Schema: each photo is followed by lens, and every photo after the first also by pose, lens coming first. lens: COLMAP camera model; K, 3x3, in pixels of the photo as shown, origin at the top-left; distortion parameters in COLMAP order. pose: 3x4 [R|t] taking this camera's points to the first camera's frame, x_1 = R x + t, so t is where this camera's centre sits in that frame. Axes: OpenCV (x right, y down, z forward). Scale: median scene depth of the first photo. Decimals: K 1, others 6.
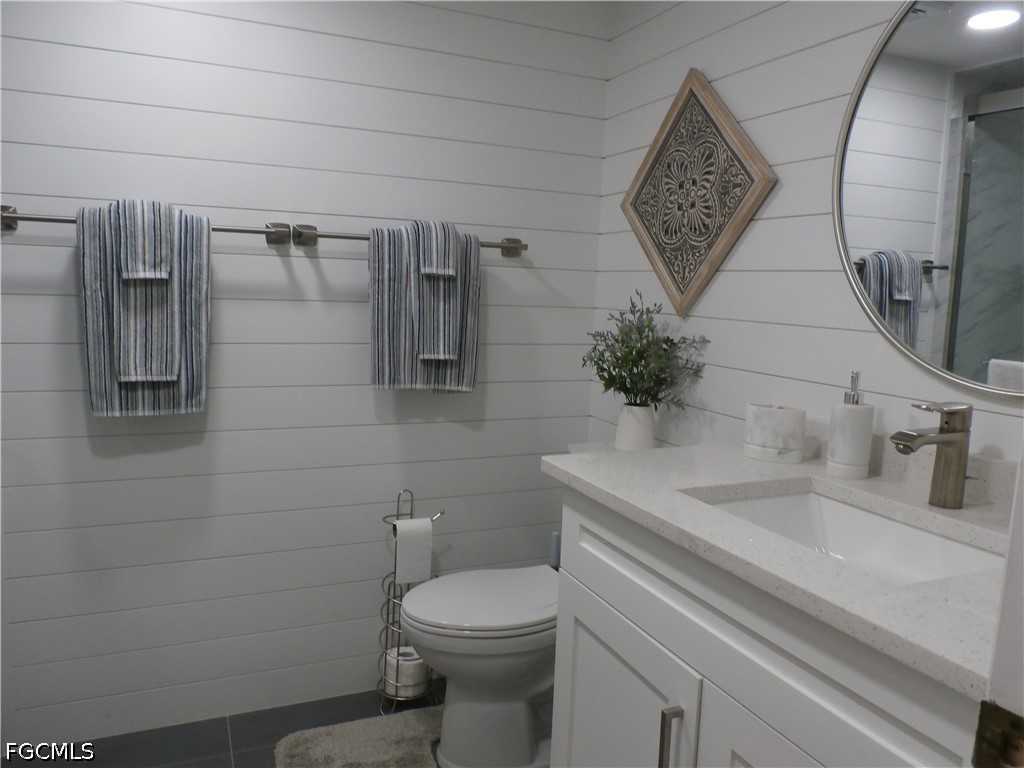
lens RADIAL K [[773.7, 0, 512.1], [0, 773.7, 381.7], [0, 0, 1]] dist [0.001250, -0.000828]
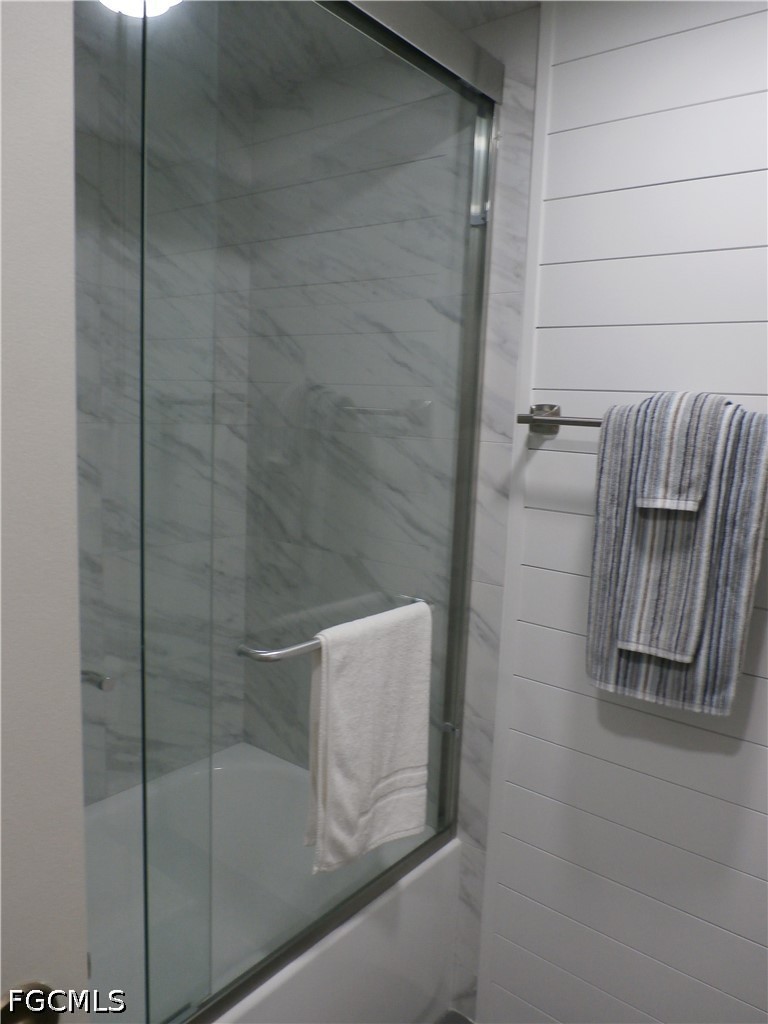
lens RADIAL K [[773.7, 0, 406.5], [0, 773.7, 539.0], [0, 0, 1]] dist [0.001250, -0.000828]
pose [[0.484514, 0.133254, -0.864575, 0.007332], [-0.123711, 0.988835, 0.083077, -0.133696], [0.865992, 0.066705, 0.495590, 0.461510]]
